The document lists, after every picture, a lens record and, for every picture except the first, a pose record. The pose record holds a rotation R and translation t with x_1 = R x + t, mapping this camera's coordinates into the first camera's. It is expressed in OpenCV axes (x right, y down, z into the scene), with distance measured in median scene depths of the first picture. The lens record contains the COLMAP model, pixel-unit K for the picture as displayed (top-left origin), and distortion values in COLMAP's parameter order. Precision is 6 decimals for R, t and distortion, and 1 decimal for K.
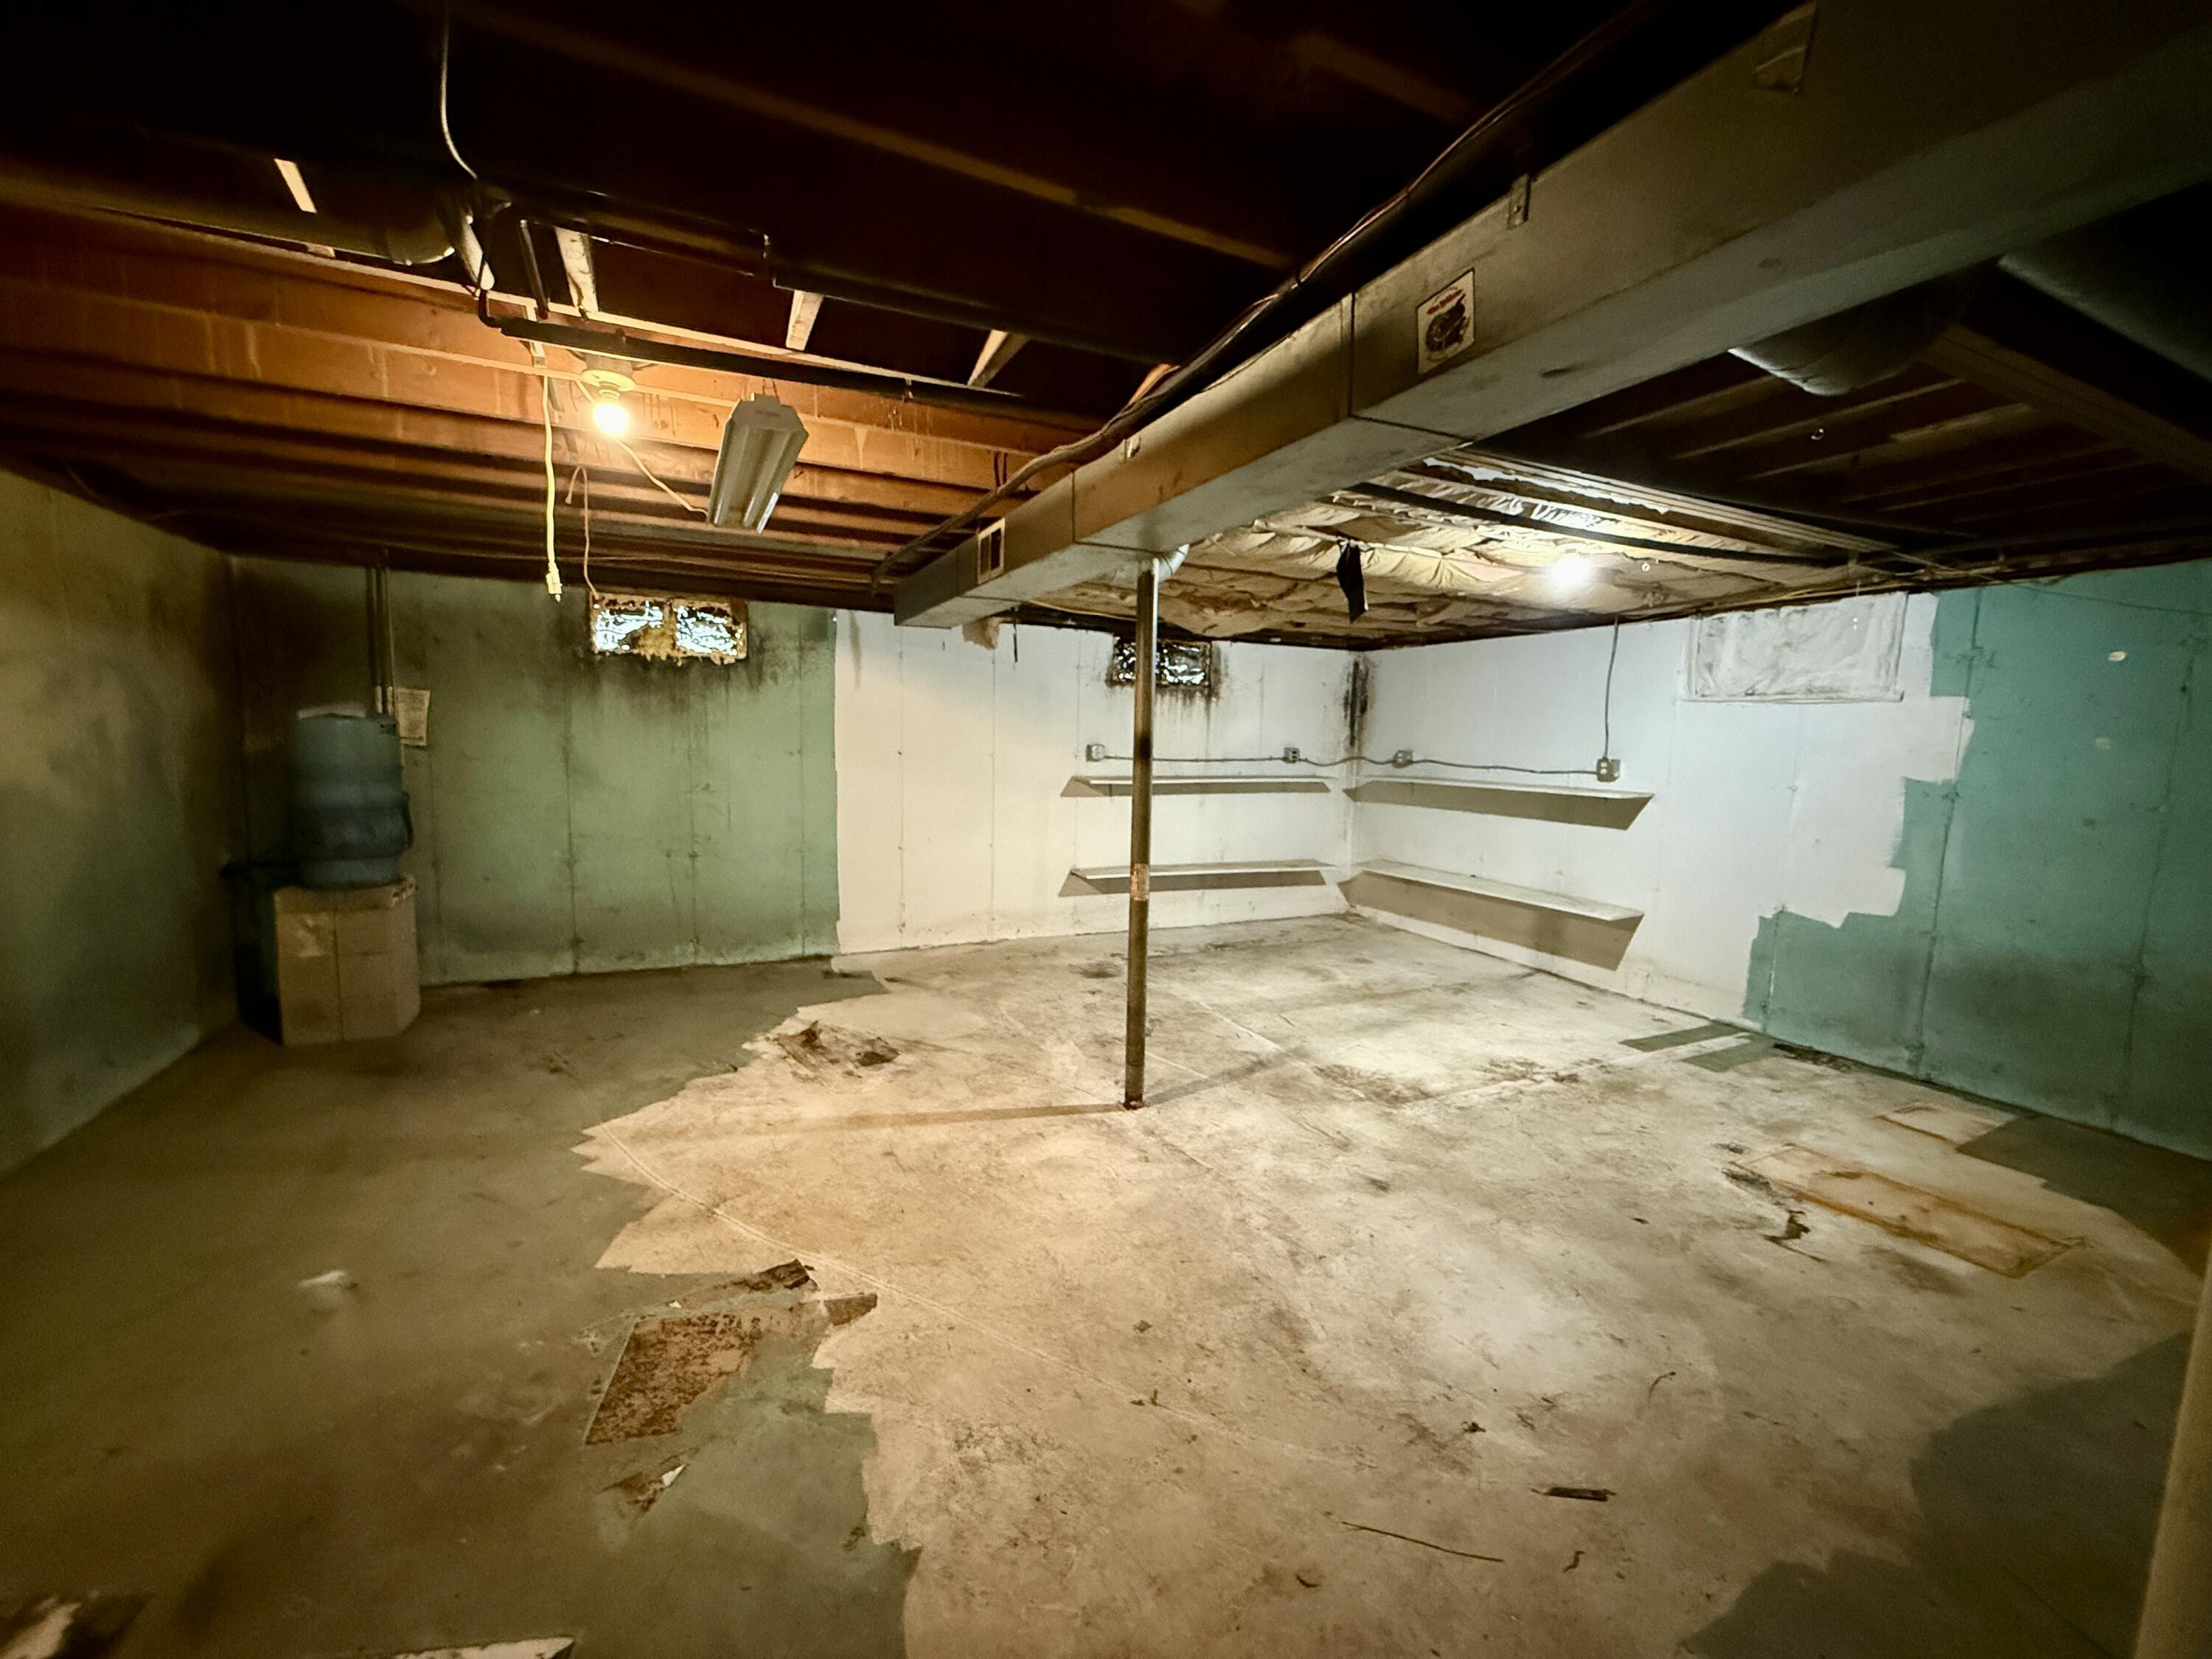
lens RADIAL K [[878.8, 0, 1098.4], [0, 878.8, 827.5], [0, 0, 1]] dist [-0.000467, -0.000097]
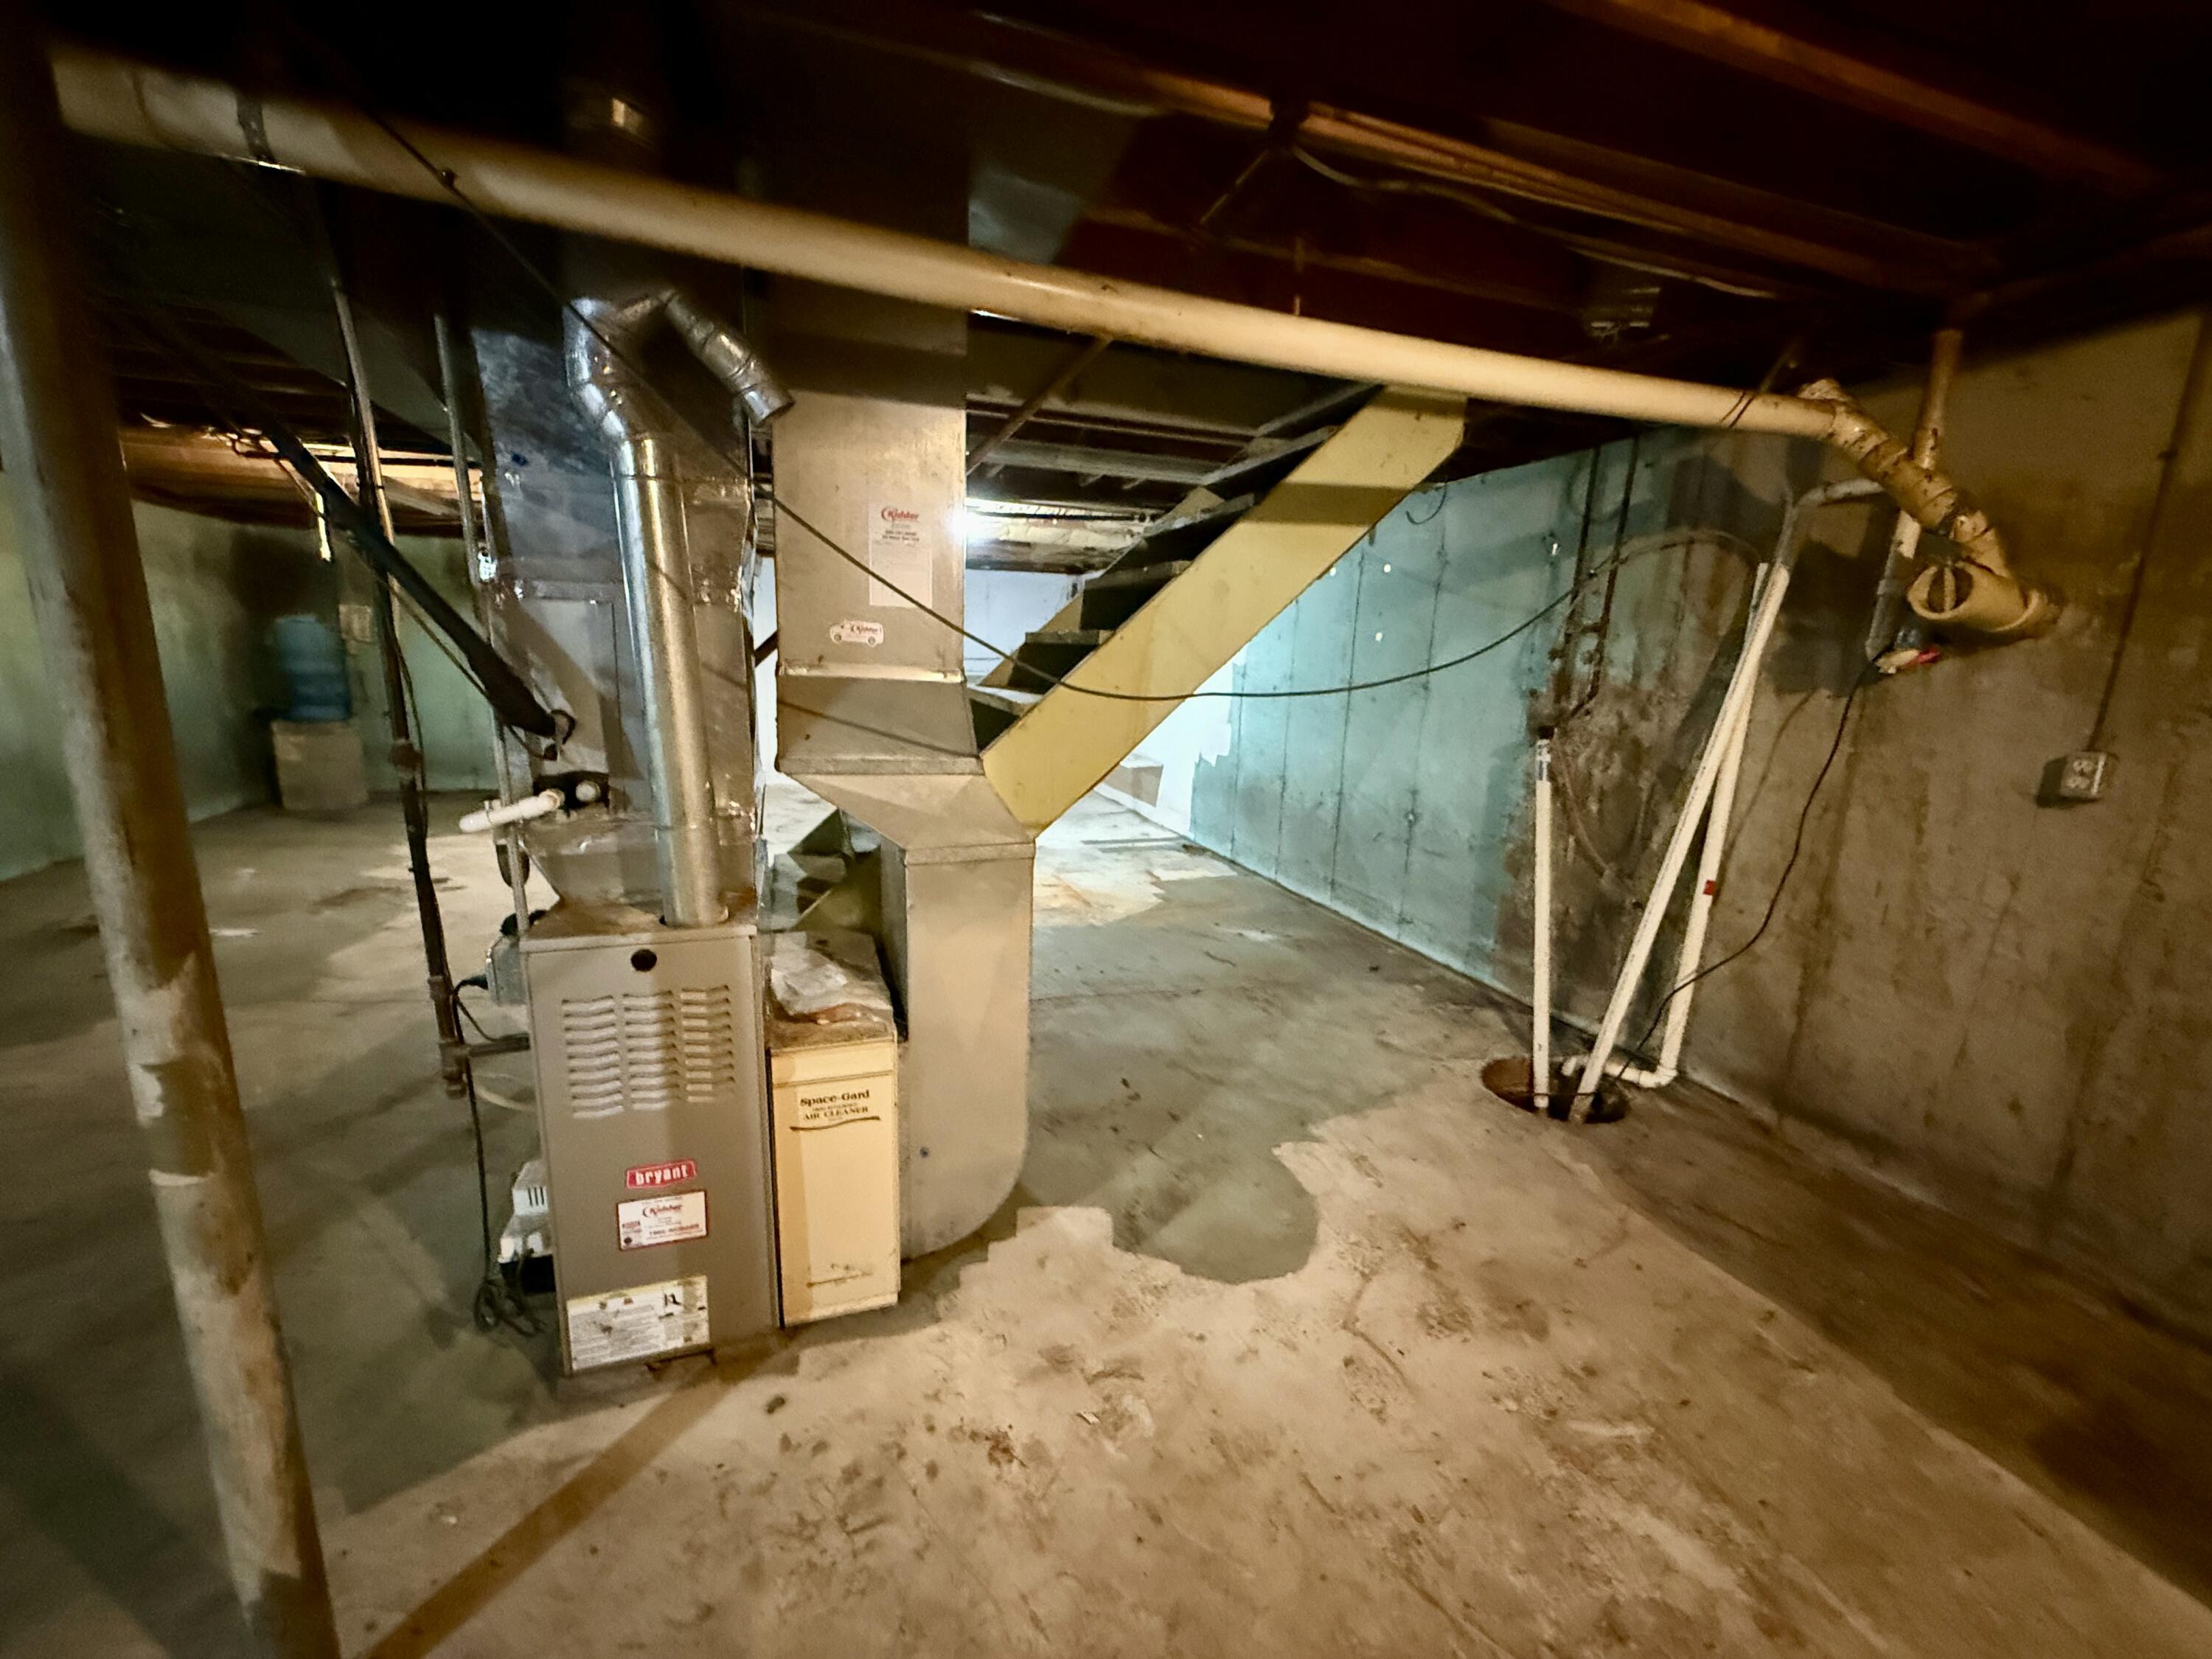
lens RADIAL K [[878.8, 0, 1090.5], [0, 878.8, 830.3], [0, 0, 1]] dist [-0.000467, -0.000097]
pose [[0.992132, 0.026570, -0.122341, 0.705135], [-0.015475, 0.995752, 0.090761, 0.079662], [0.124233, -0.088154, 0.988329, -0.433340]]
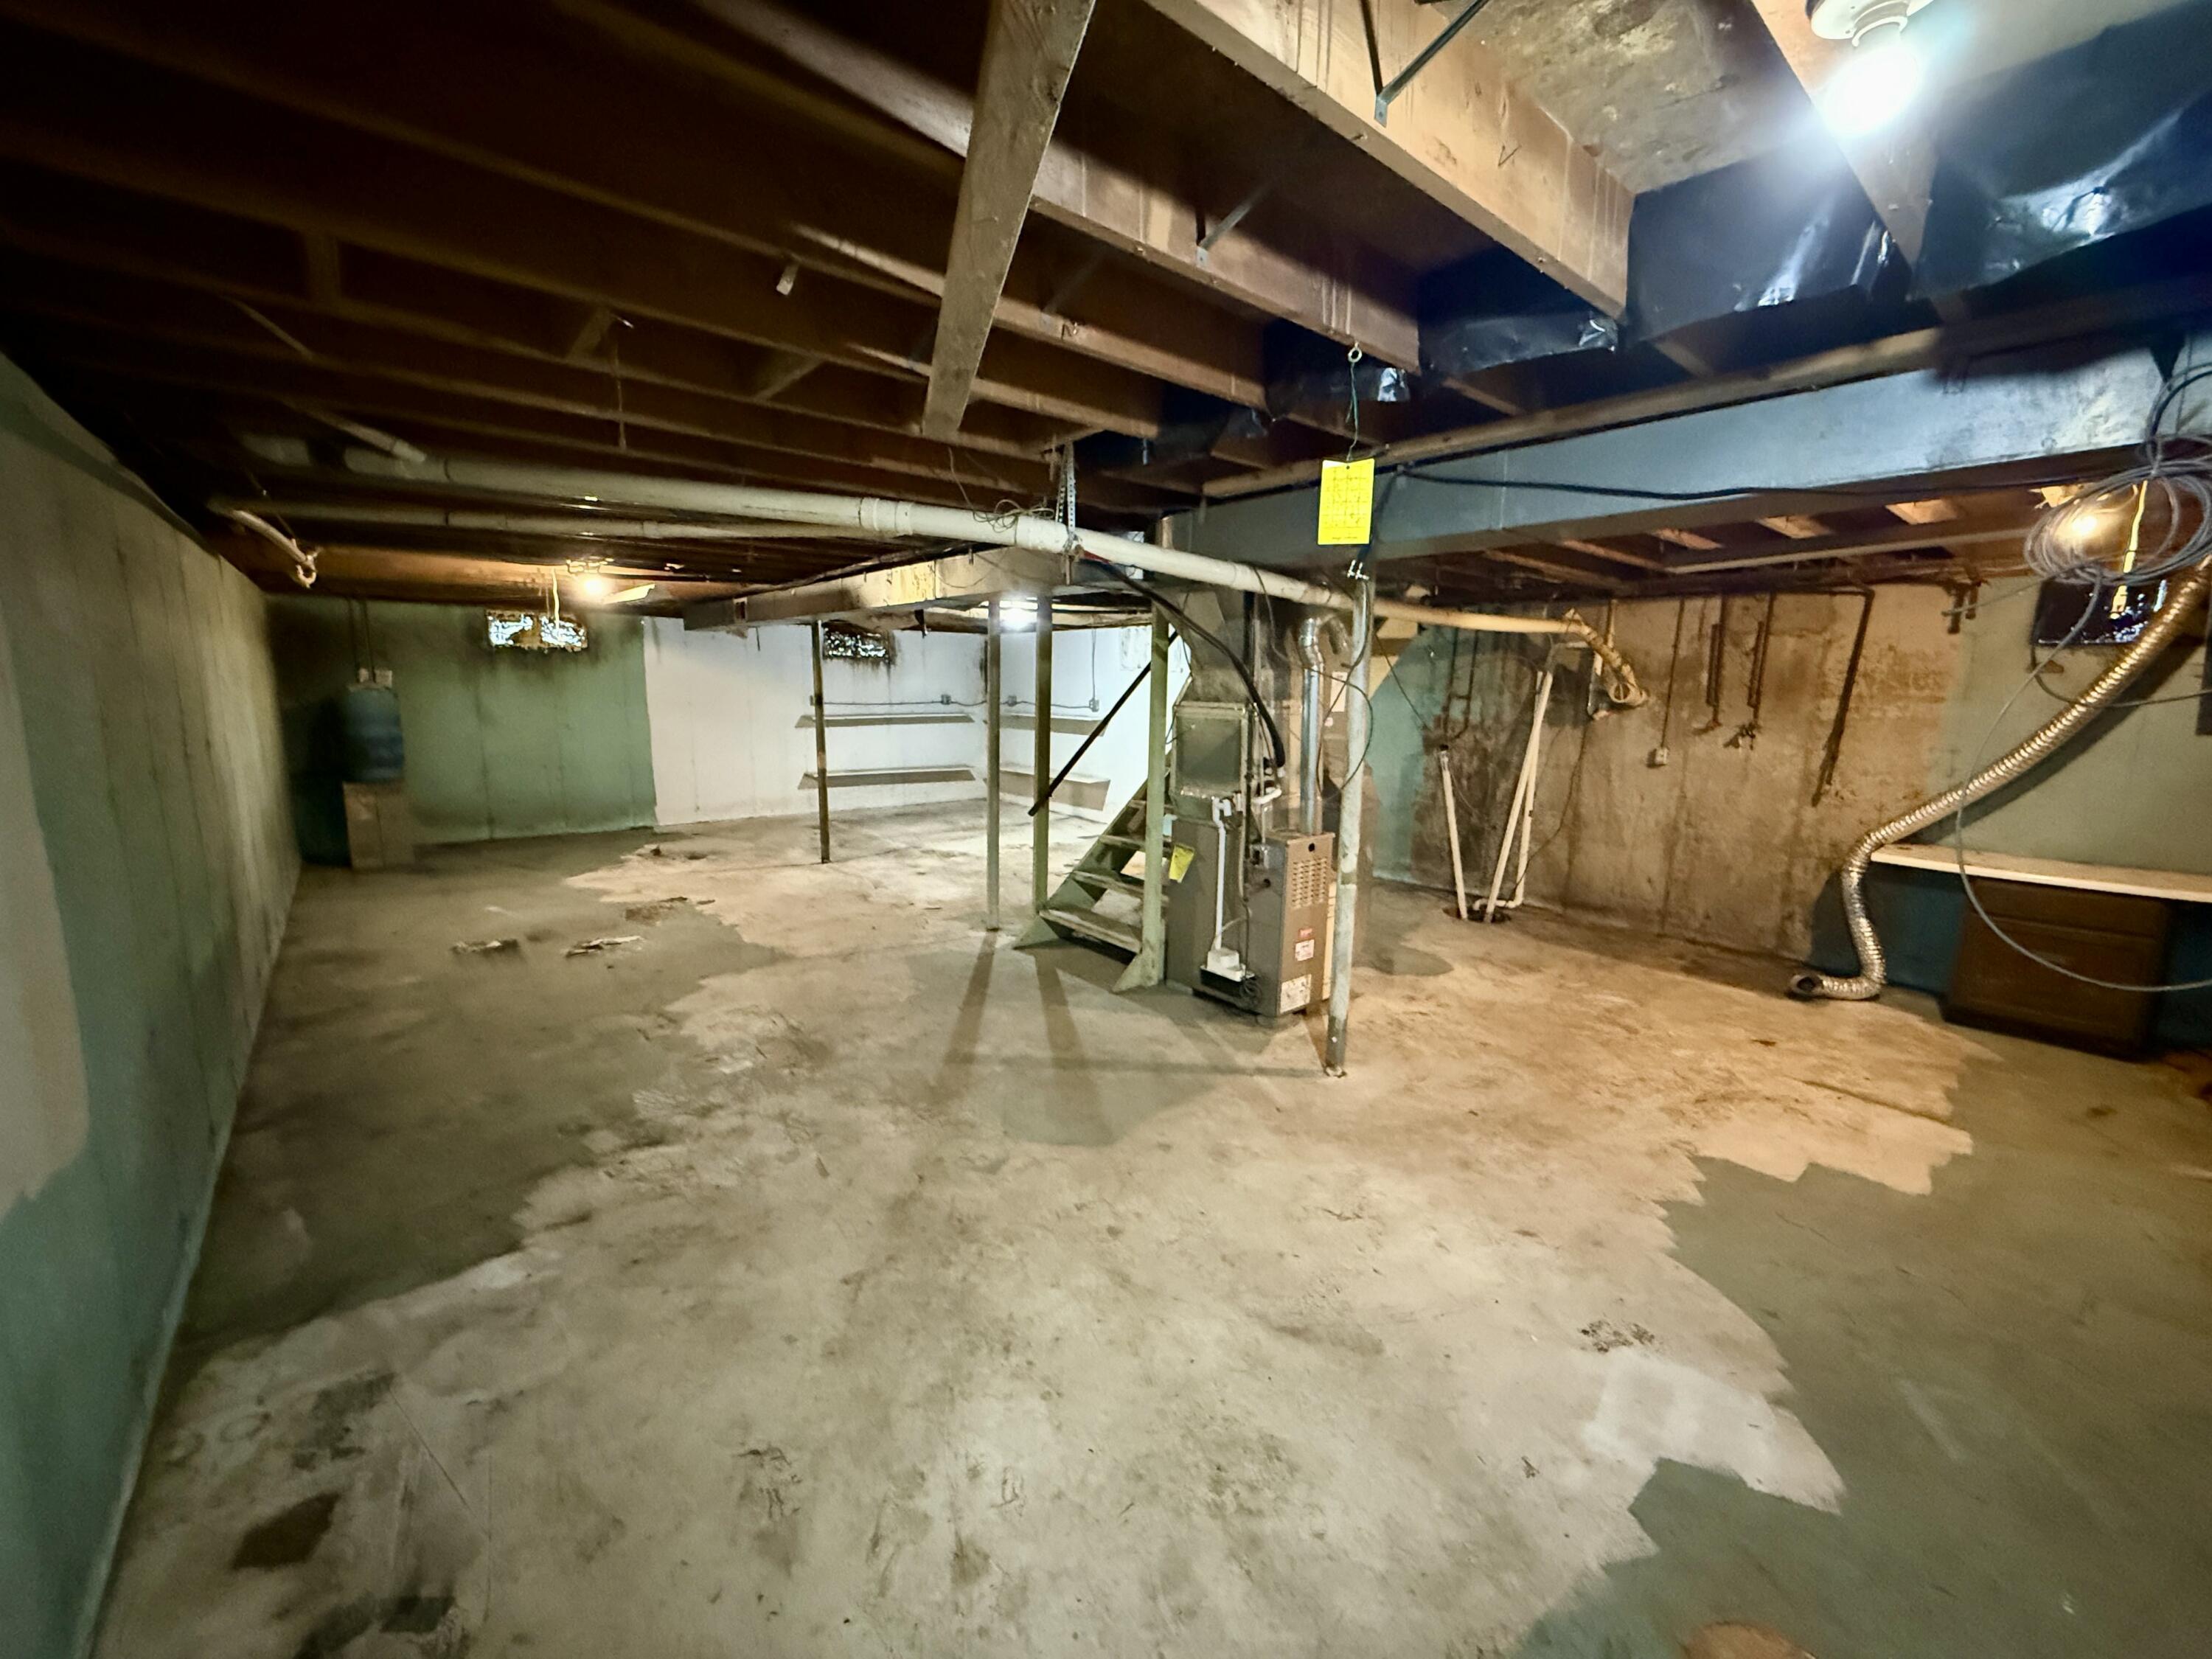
lens RADIAL K [[878.8, 0, 1093.4], [0, 878.8, 828.4], [0, 0, 1]] dist [-0.000467, -0.000097]
pose [[0.970448, -0.051924, 0.235658, 0.124975], [0.036461, 0.996915, 0.069509, 0.072010], [-0.238540, -0.058863, 0.969347, -0.905516]]
